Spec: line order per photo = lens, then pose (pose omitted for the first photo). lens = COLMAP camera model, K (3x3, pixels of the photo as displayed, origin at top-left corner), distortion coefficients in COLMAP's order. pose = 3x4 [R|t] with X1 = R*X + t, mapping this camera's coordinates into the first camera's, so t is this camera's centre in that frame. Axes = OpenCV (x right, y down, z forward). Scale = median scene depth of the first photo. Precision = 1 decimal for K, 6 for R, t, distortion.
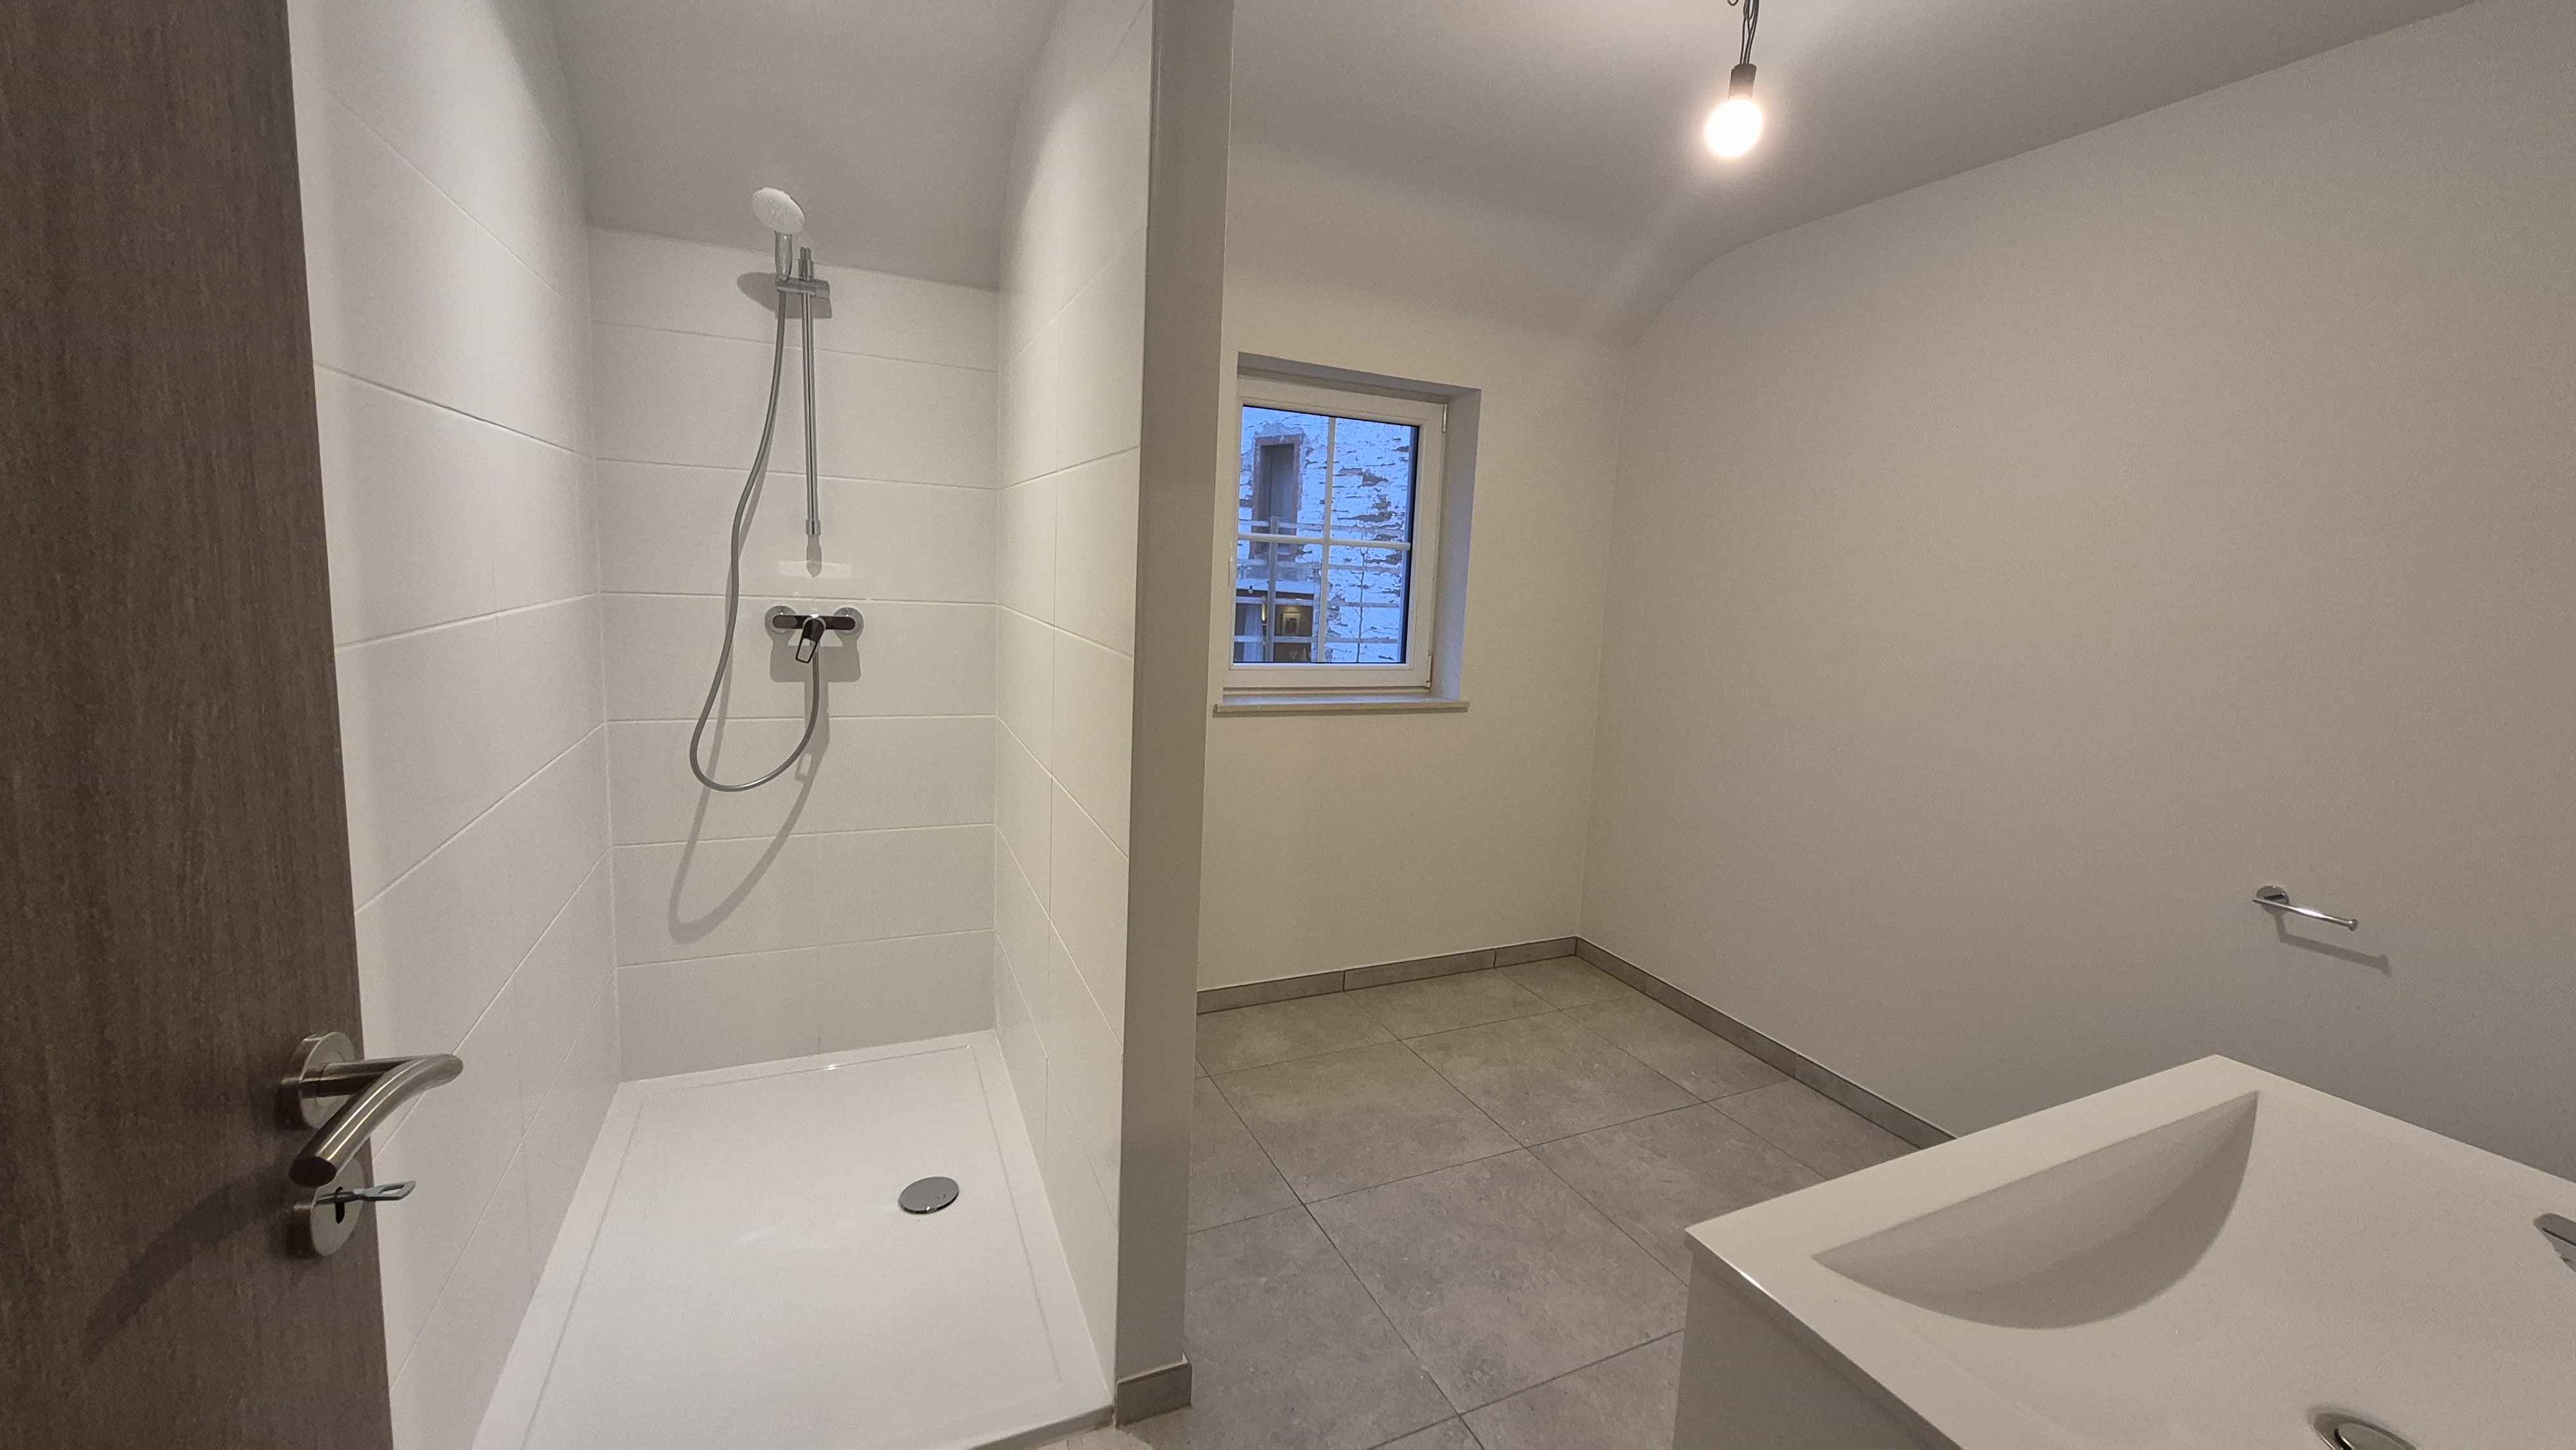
lens RADIAL K [[1011.3, 0, 1313.0], [0, 1011.3, 697.2], [0, 0, 1]] dist [0.002269, -0.000426]
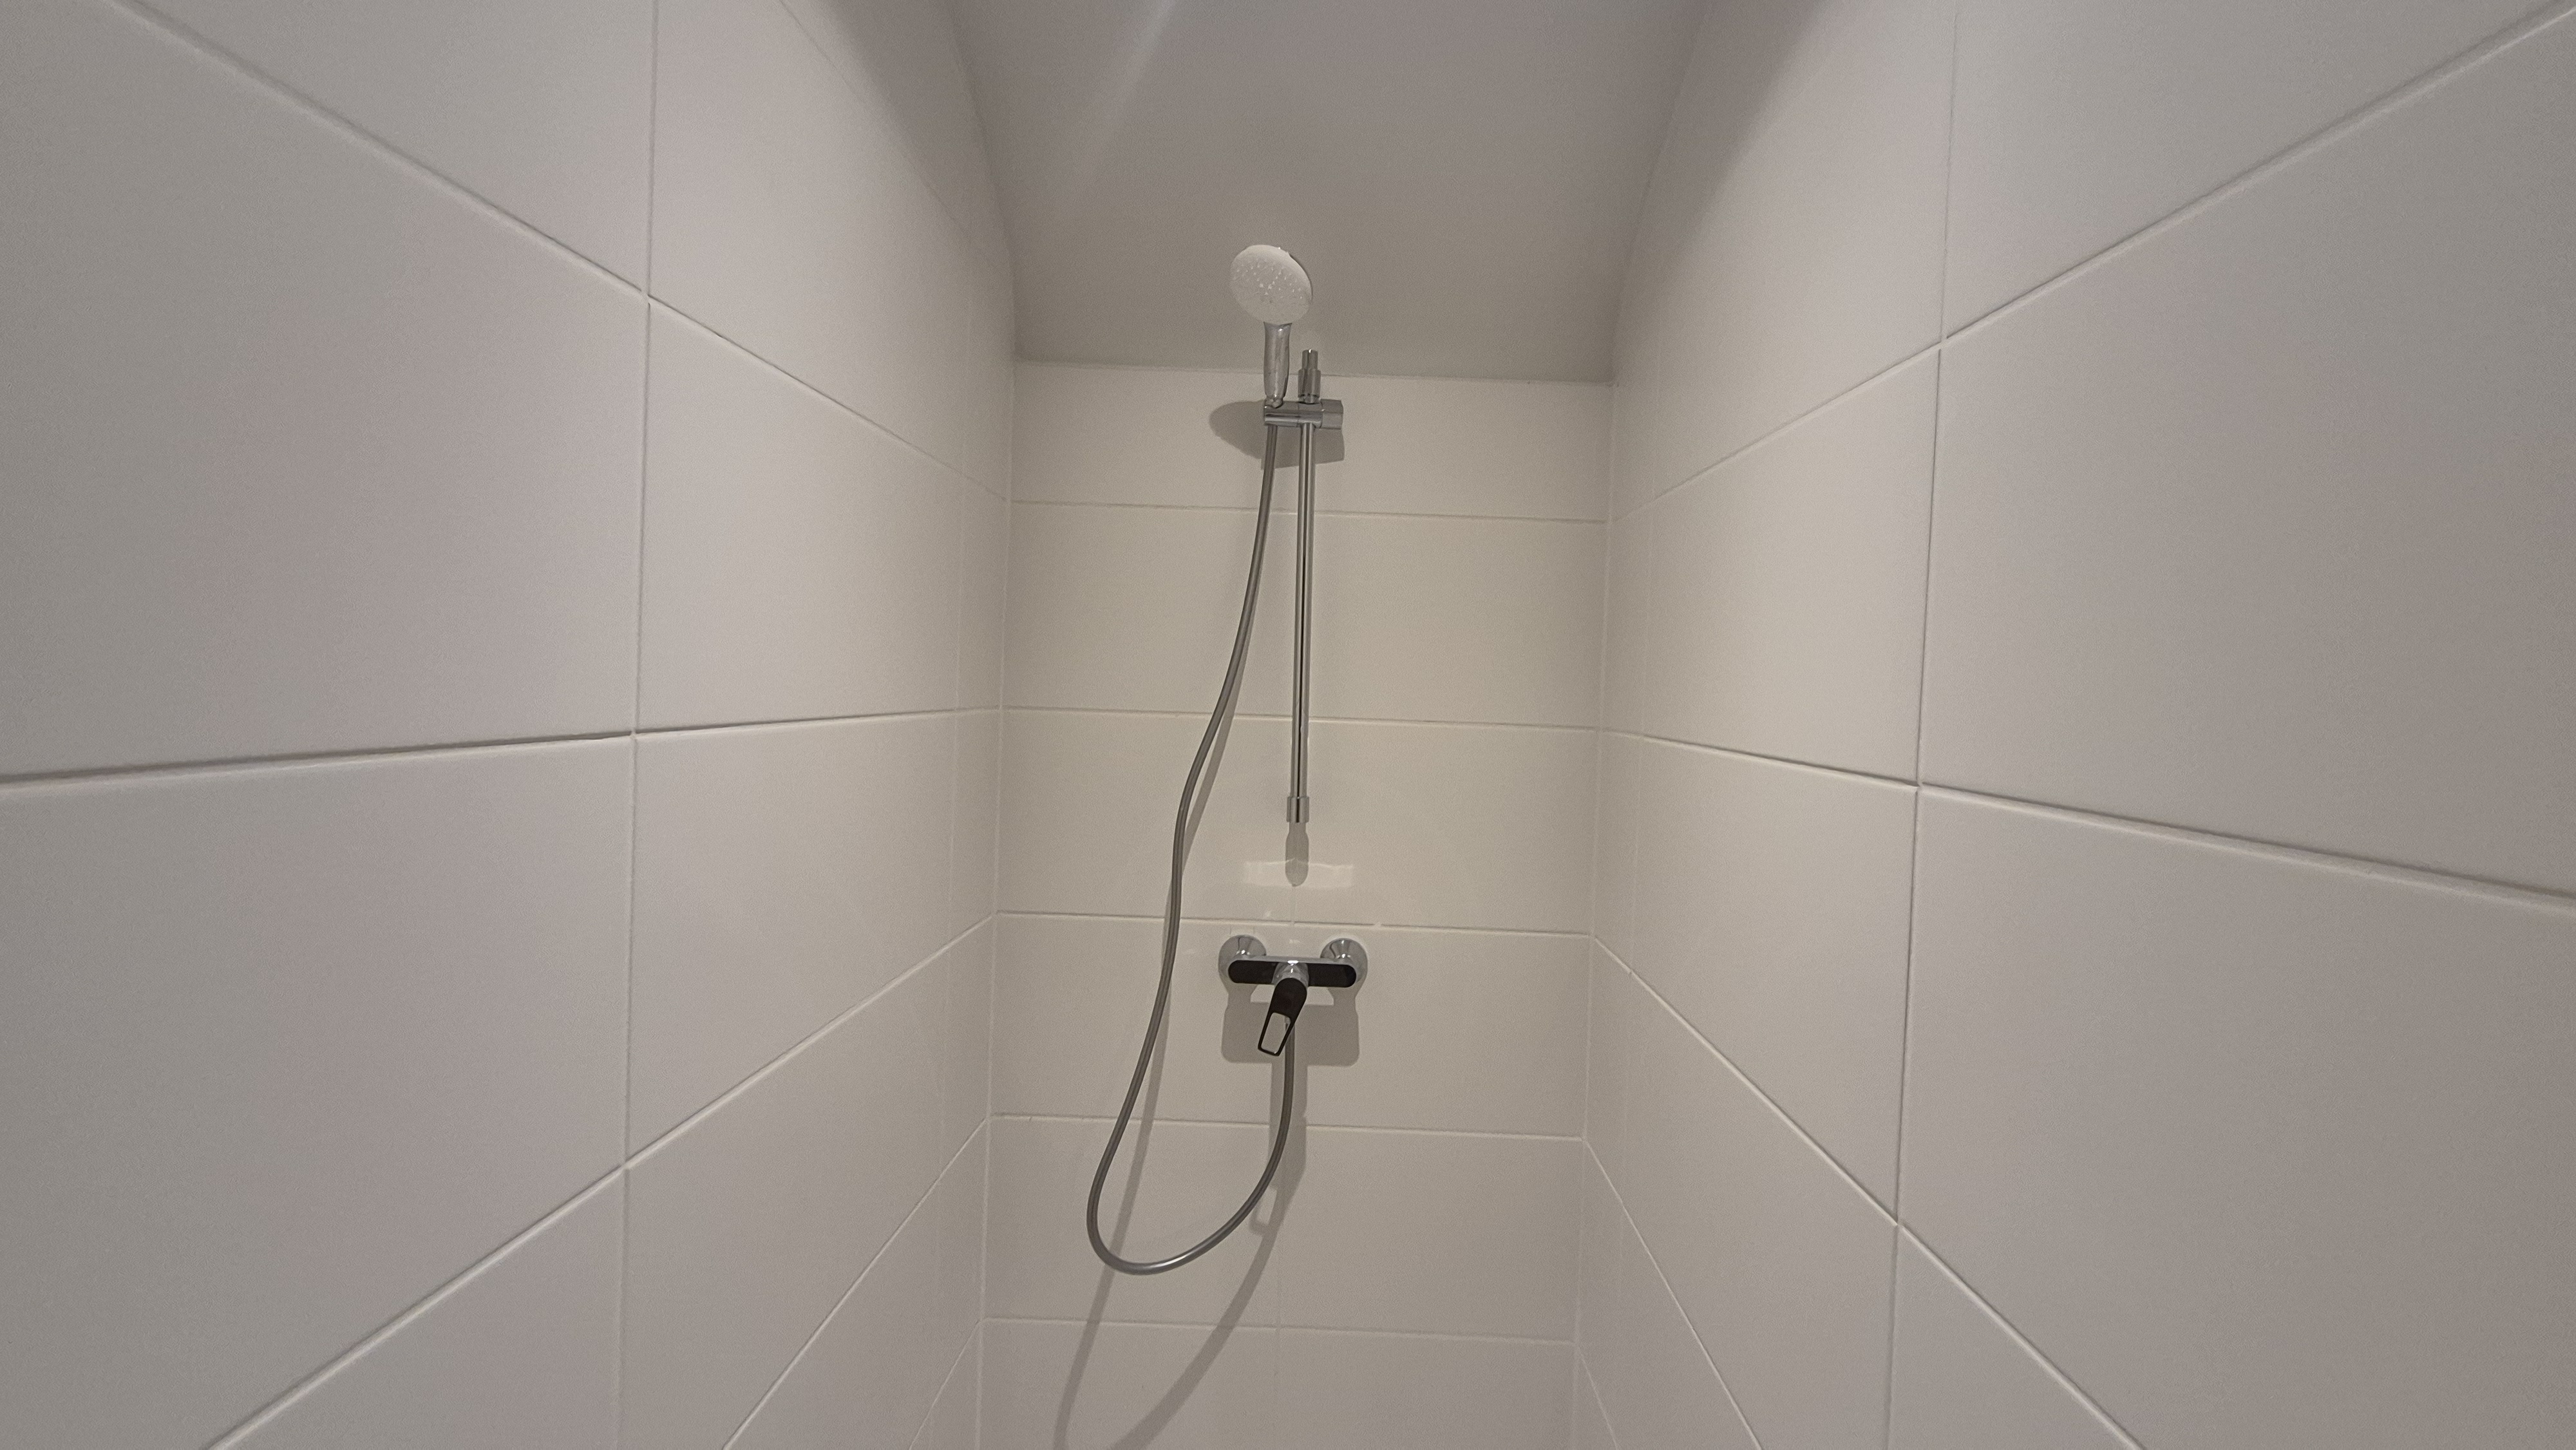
lens RADIAL K [[1011.3, 0, 1313.0], [0, 1011.3, 697.2], [0, 0, 1]] dist [0.002269, -0.000426]
pose [[0.903335, 0.000557, -0.428936, -0.237277], [-0.048955, 0.993599, -0.101810, -0.174713], [0.426133, 0.112967, 0.897580, 0.475411]]
